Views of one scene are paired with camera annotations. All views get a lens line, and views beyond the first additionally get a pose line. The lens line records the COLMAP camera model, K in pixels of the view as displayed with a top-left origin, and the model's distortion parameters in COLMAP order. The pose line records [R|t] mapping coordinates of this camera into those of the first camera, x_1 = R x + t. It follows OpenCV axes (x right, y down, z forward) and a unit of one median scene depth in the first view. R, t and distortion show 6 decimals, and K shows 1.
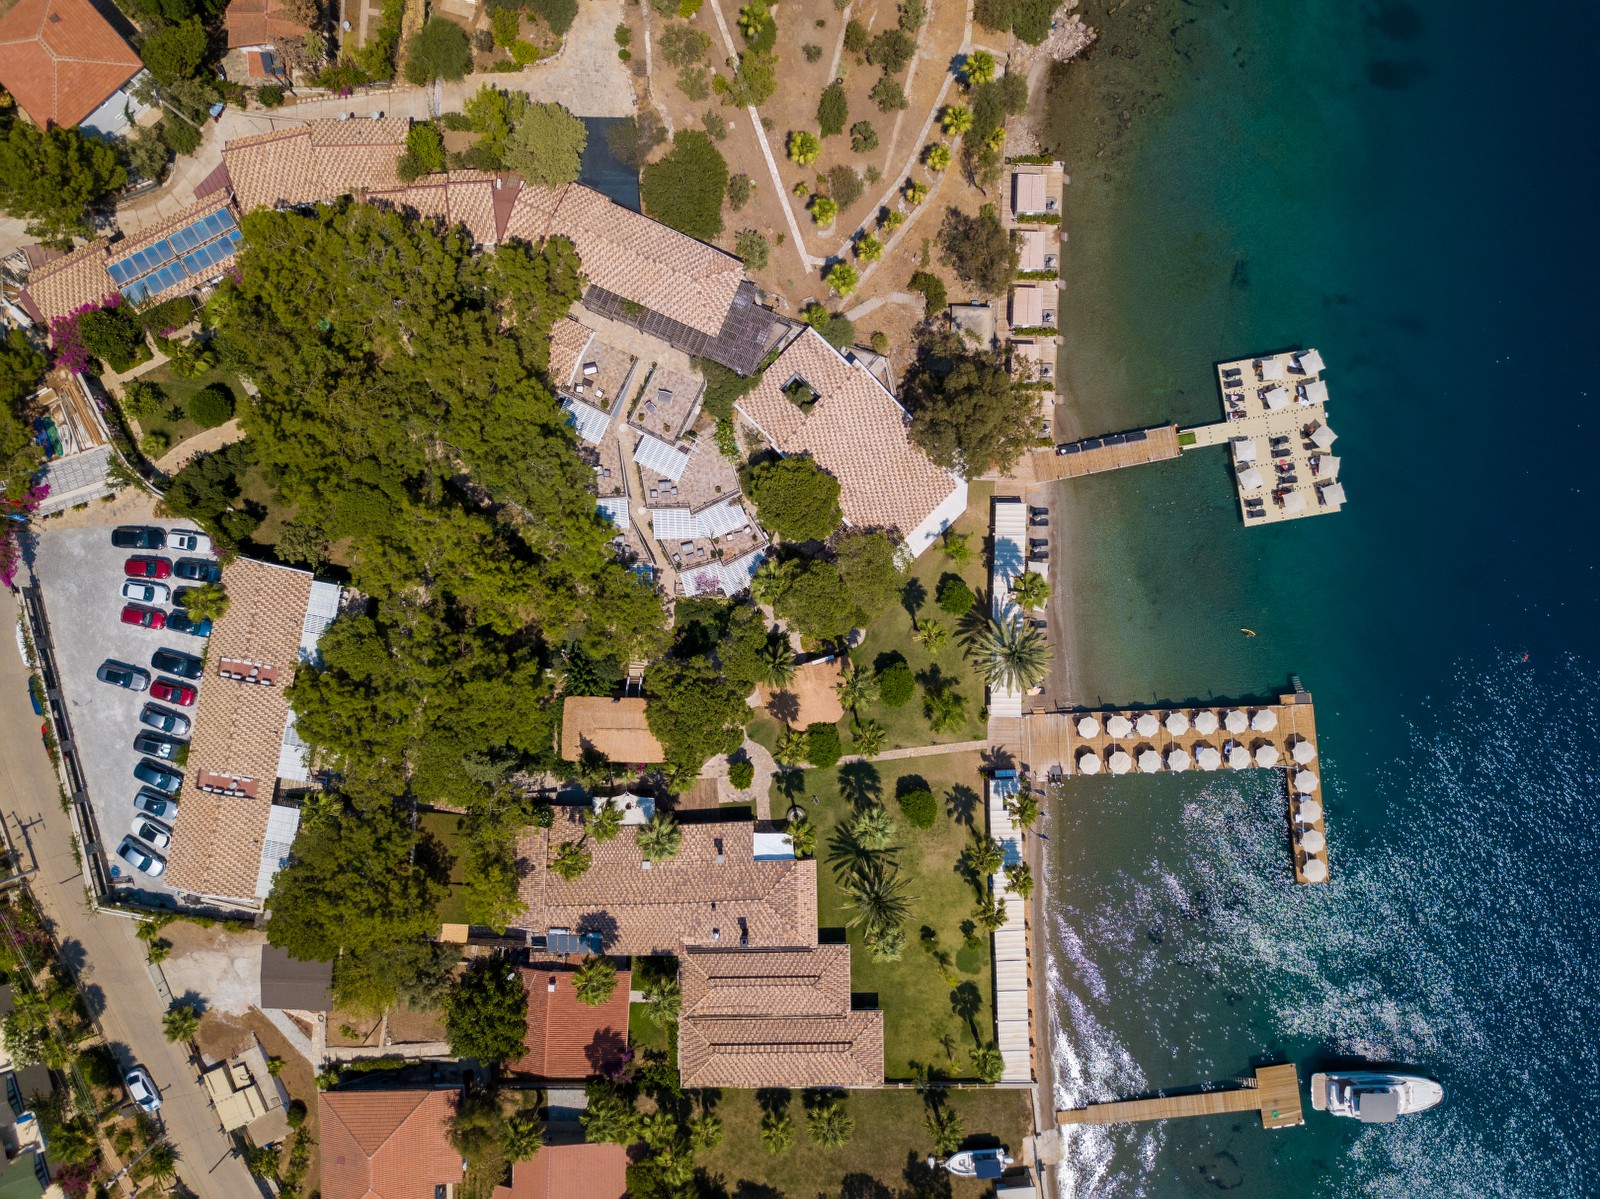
lens RADIAL K [[1245.7, 0, 798.1], [0, 1245.7, 611.5], [0, 0, 1]] dist [0.008660, -0.008109]
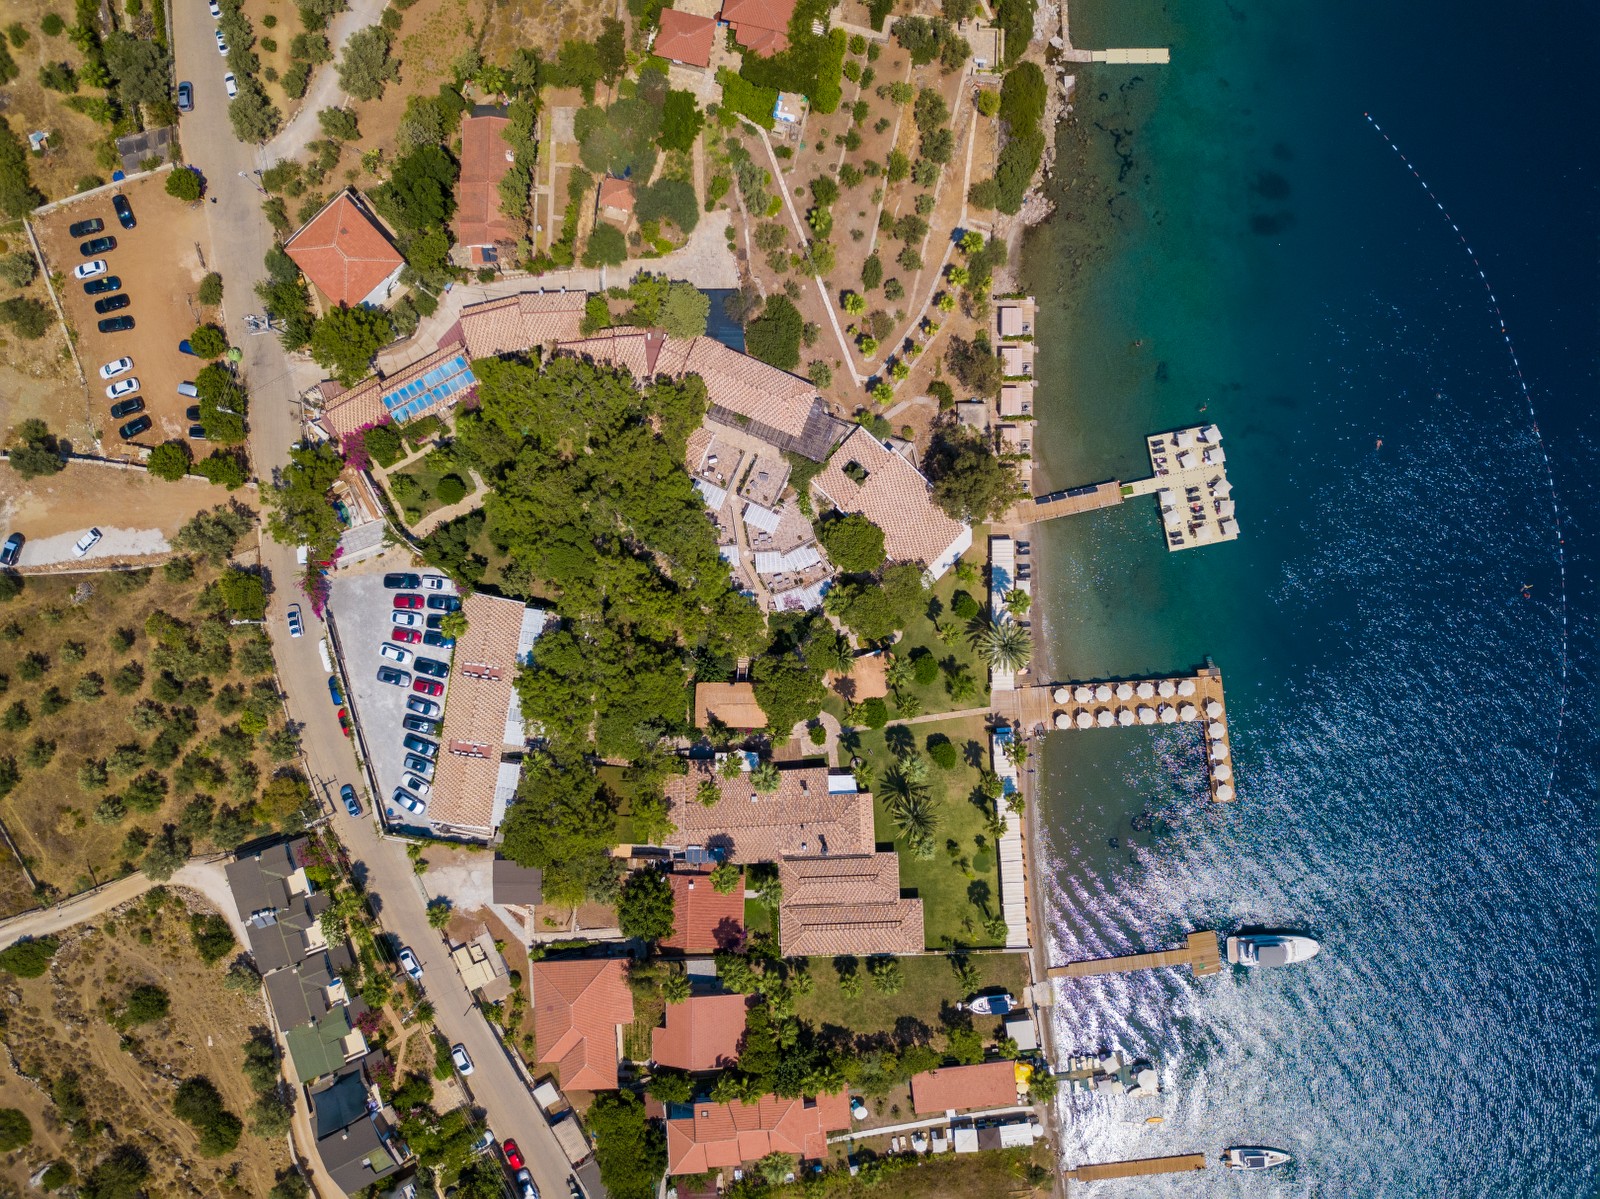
lens RADIAL K [[1216.5, 0, 796.2], [0, 1216.5, 608.4], [0, 0, 1]] dist [0.073243, -0.194458]
pose [[0.999604, -0.026165, -0.010310, -0.054192], [0.026160, 0.999658, -0.000552, -0.014650], [0.010321, 0.000282, 0.999947, -0.407980]]
